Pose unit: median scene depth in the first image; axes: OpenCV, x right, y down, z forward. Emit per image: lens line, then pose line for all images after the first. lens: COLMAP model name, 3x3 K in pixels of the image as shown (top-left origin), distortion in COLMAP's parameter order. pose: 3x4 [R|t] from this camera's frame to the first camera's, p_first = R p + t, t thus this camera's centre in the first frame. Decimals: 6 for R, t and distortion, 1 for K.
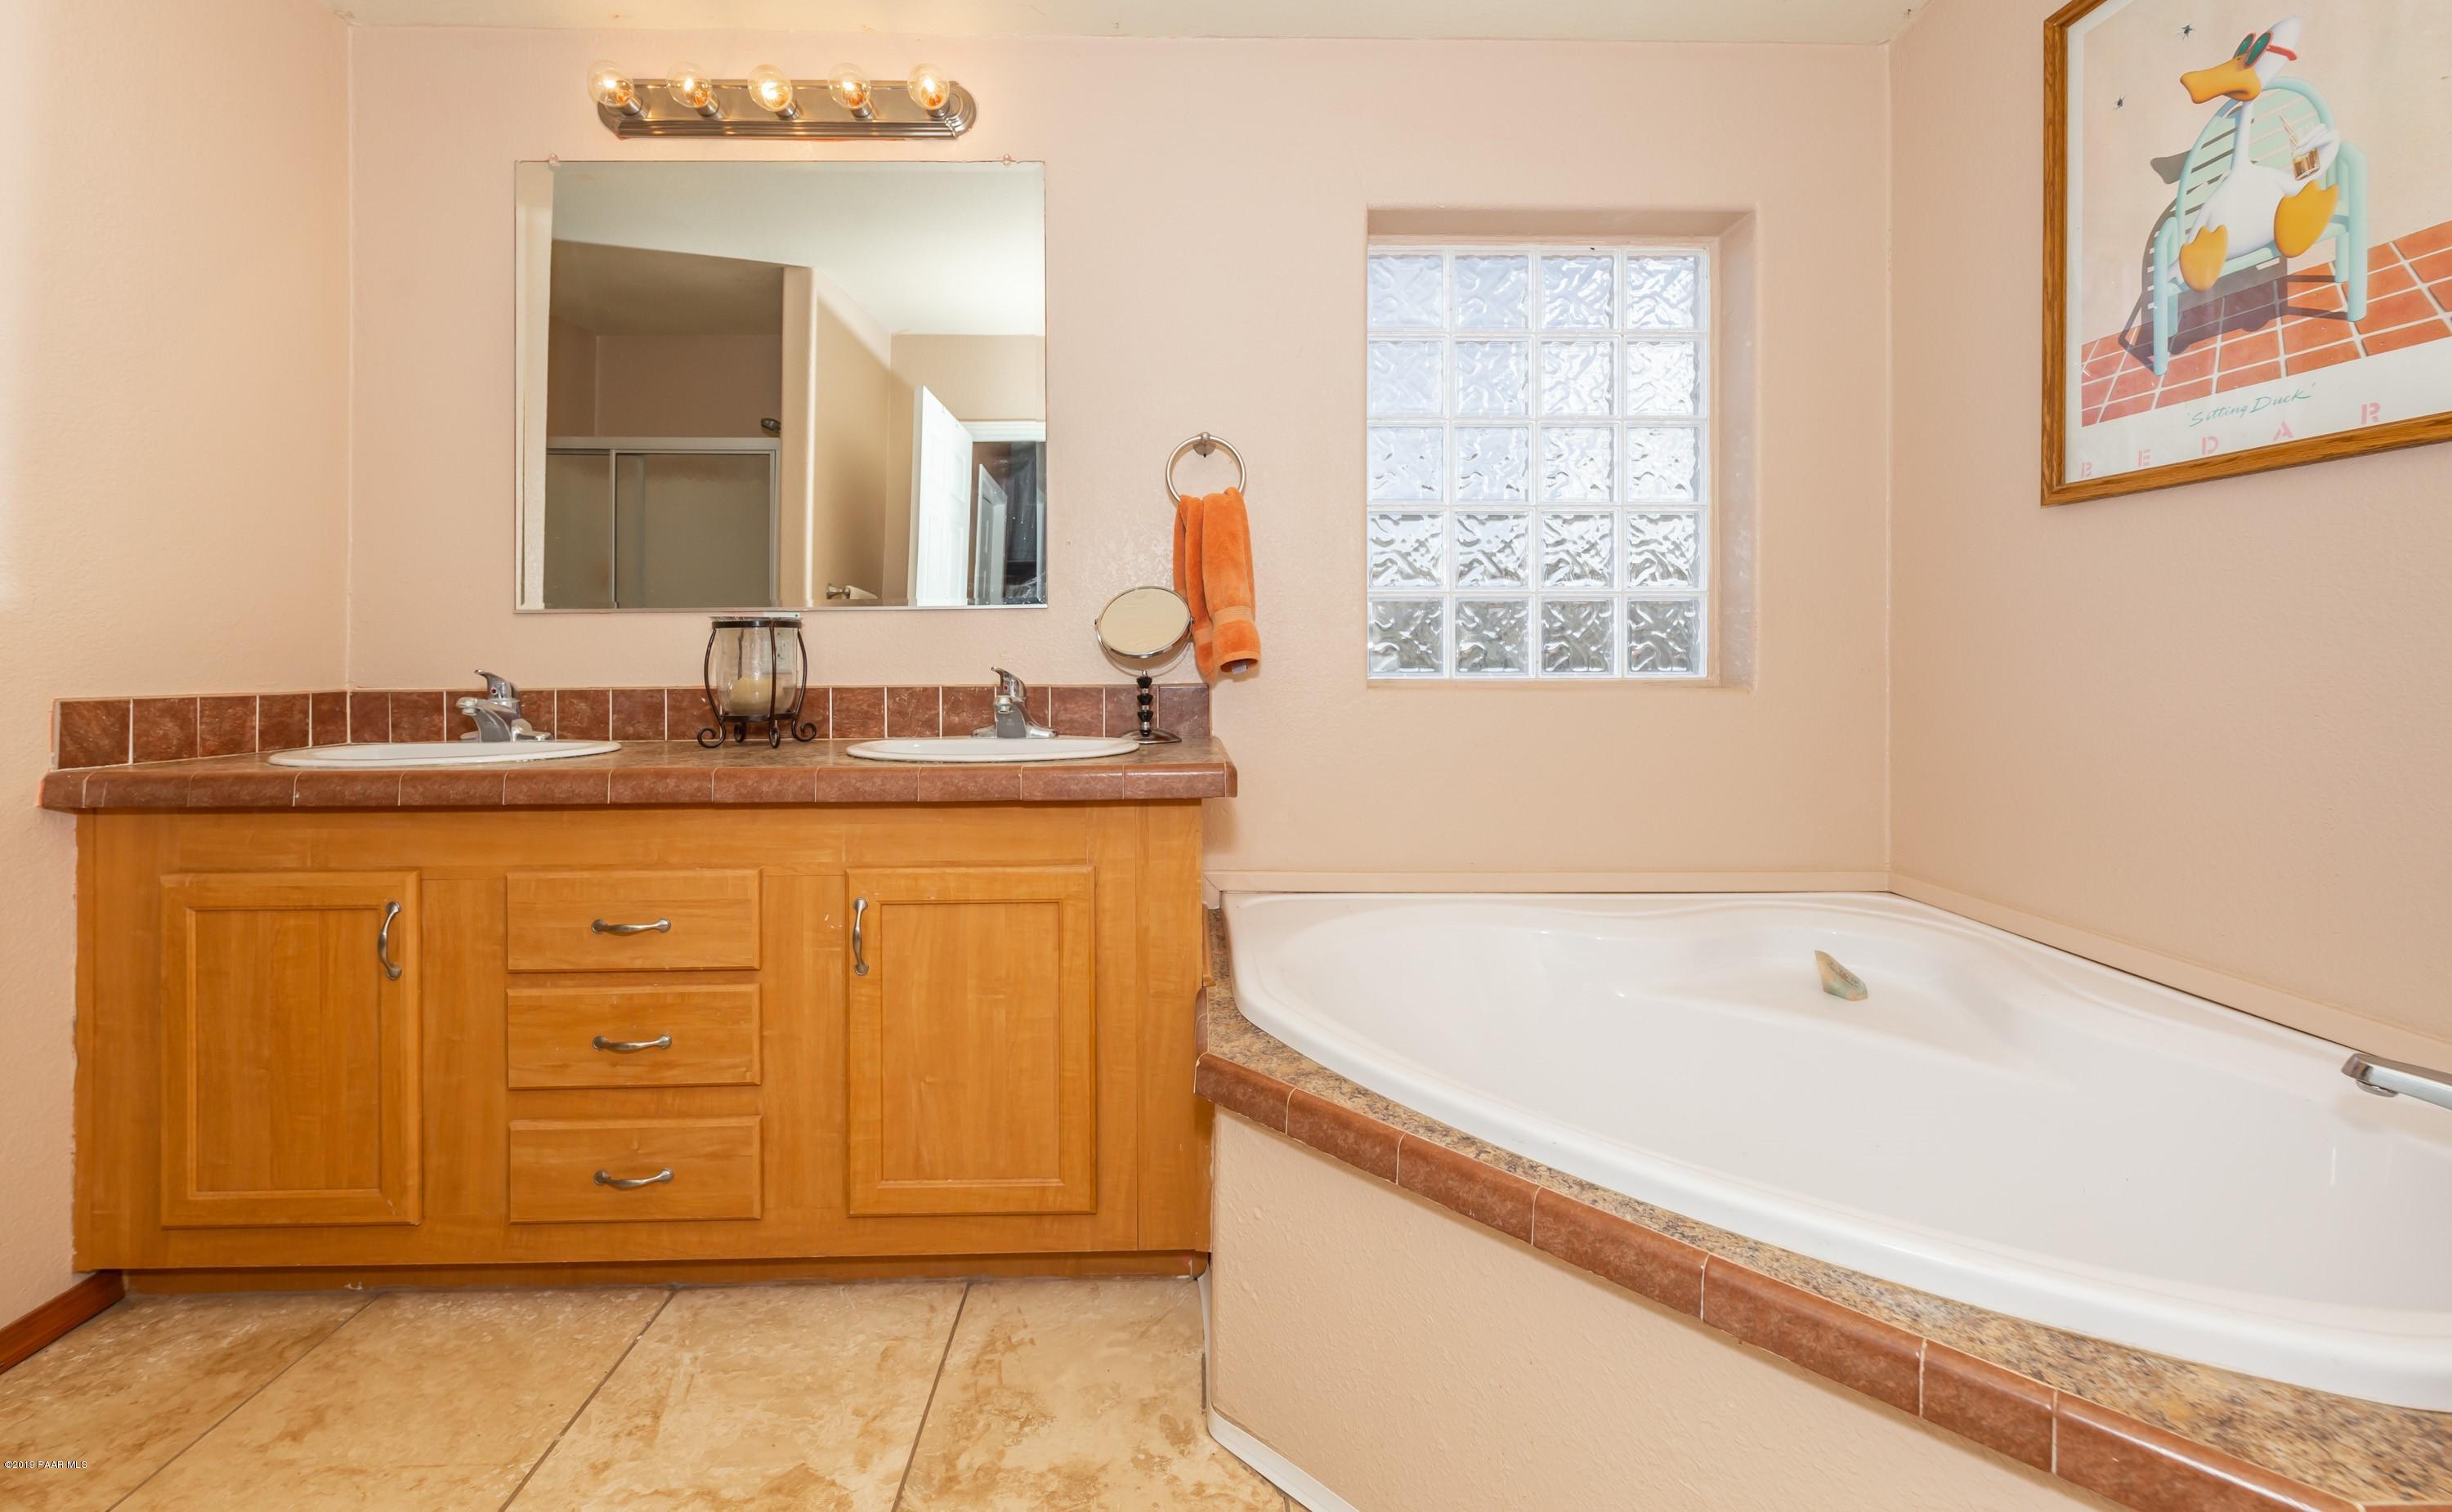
lens RADIAL K [[1021.9, 0, 1213.0], [0, 1021.9, 693.1], [0, 0, 1]] dist [0.000640, -0.000020]
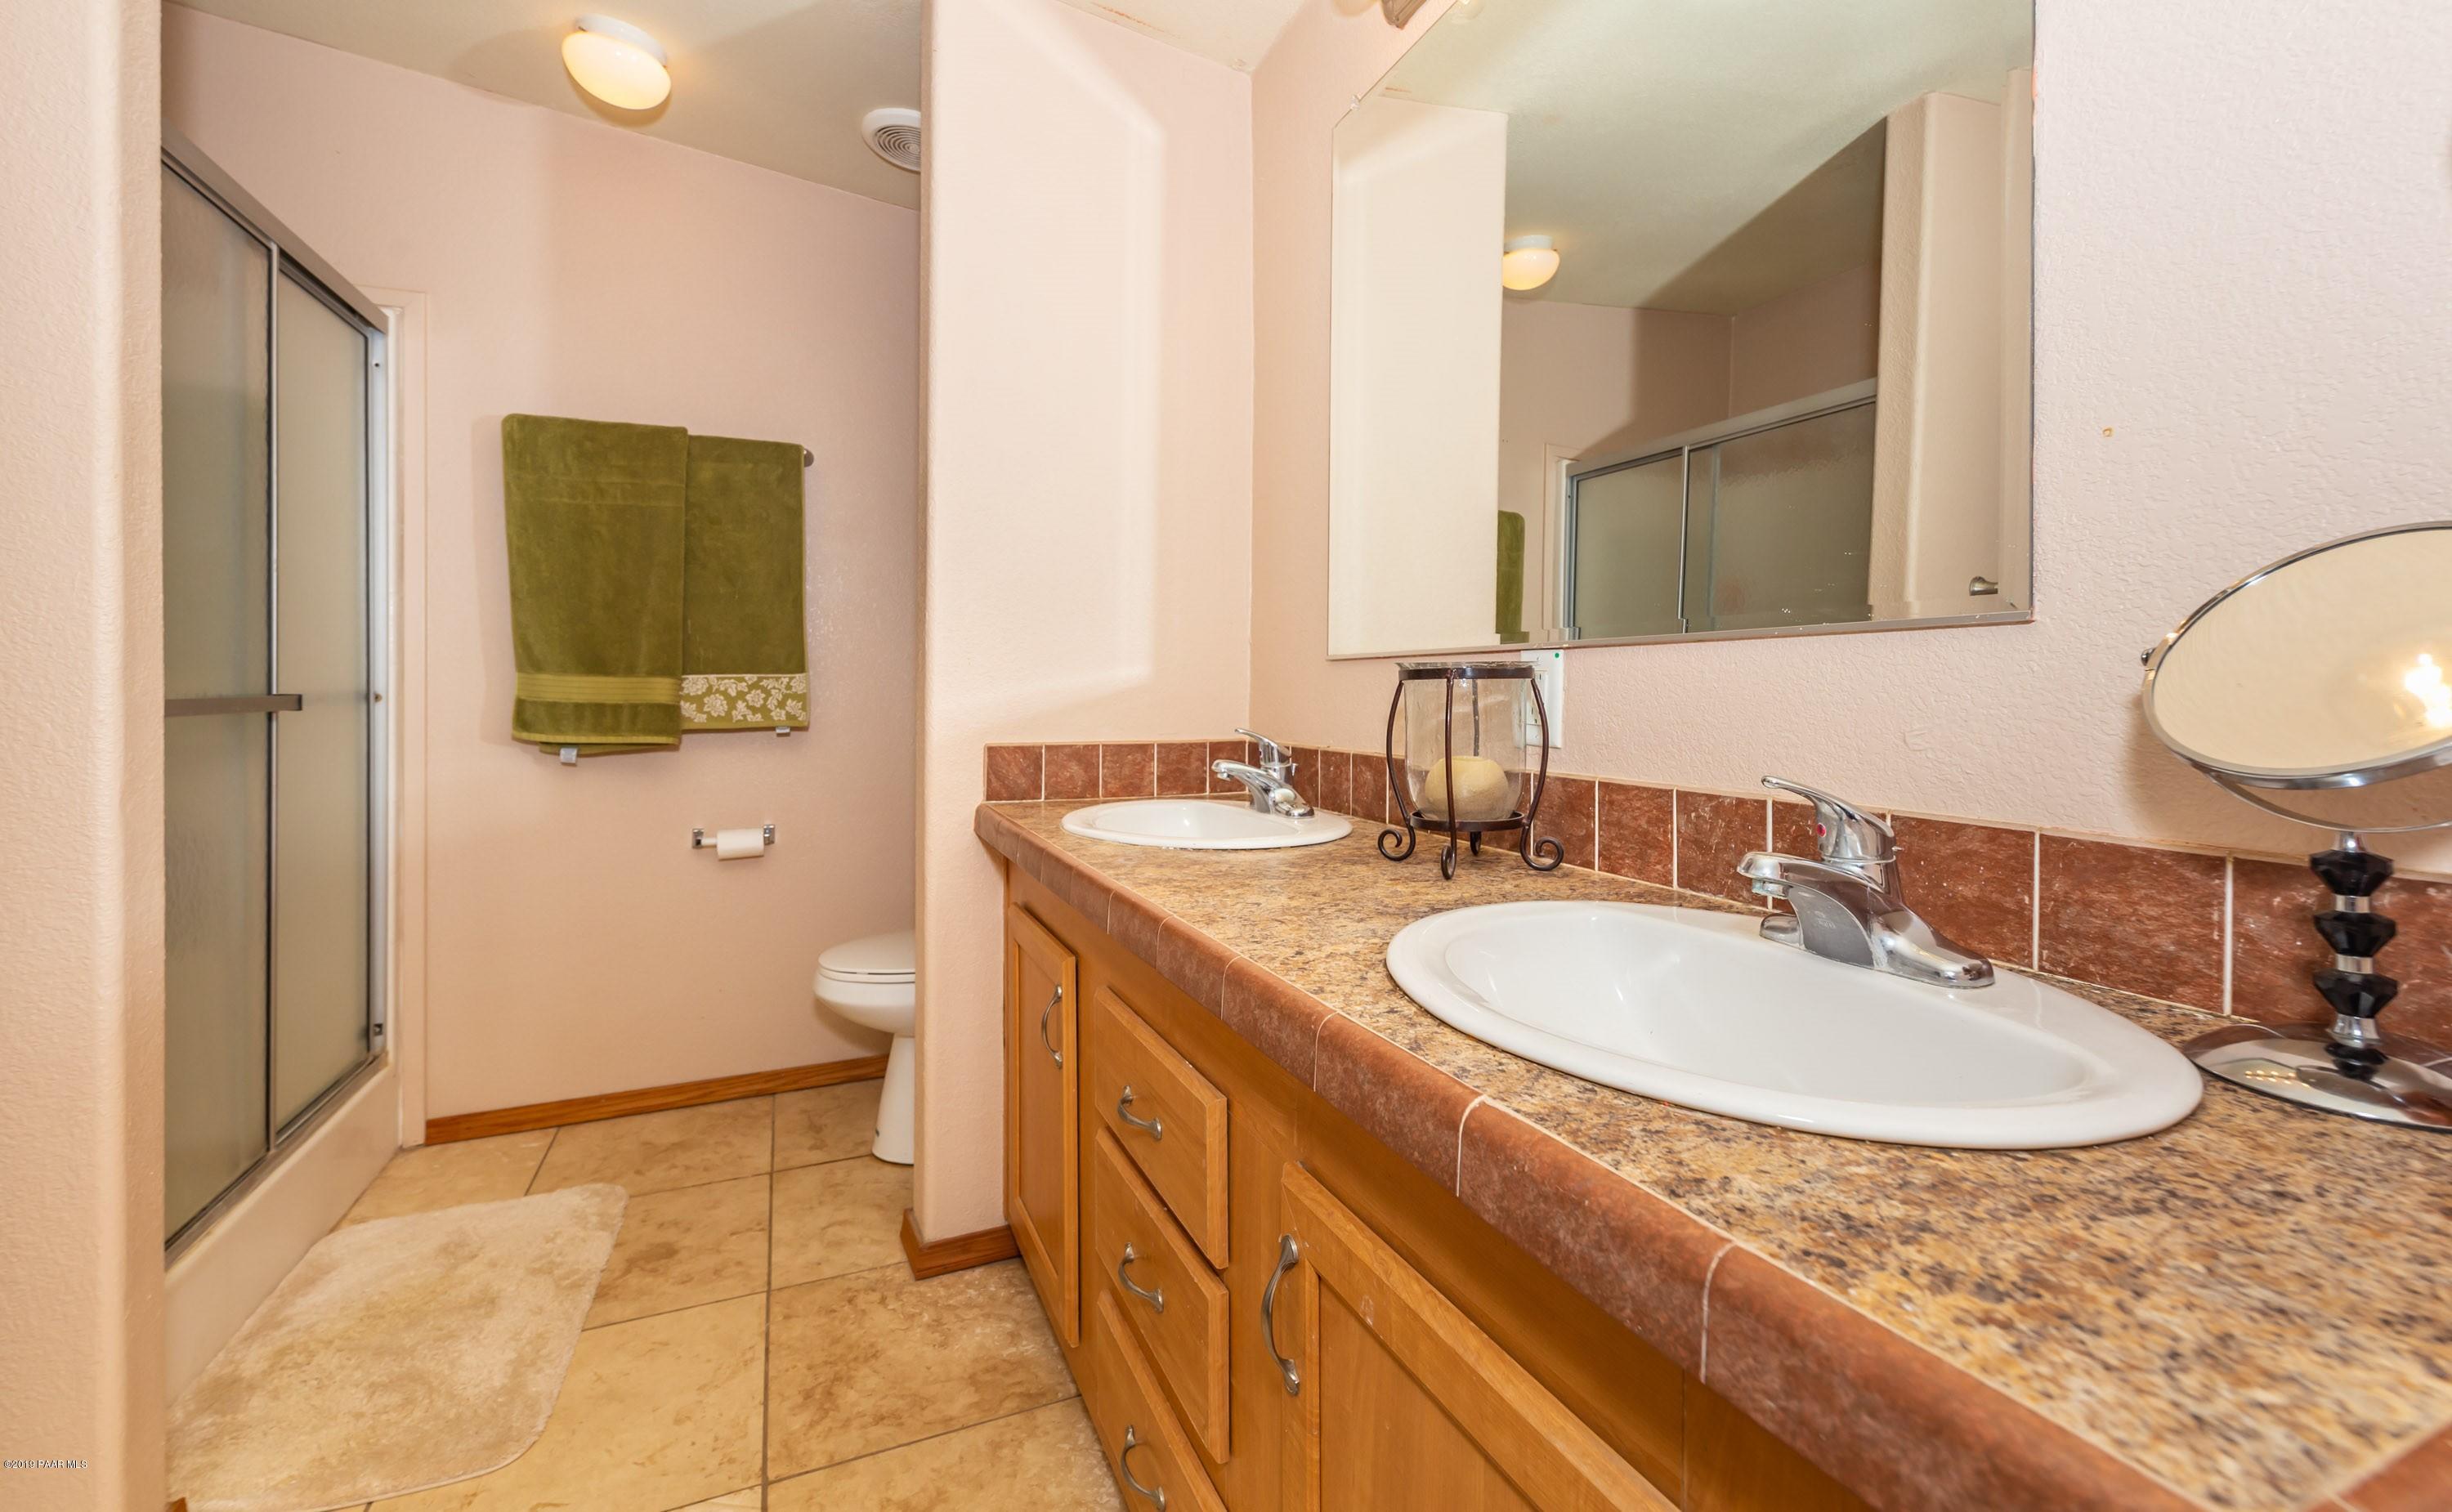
lens RADIAL K [[1021.9, 0, 1213.0], [0, 1021.9, 693.1], [0, 0, 1]] dist [0.000640, -0.000020]
pose [[0.358520, 0.012664, -0.933436, 0.088309], [-0.031908, 0.999490, 0.001304, -0.054533], [0.932977, 0.029317, 0.358741, 0.679810]]
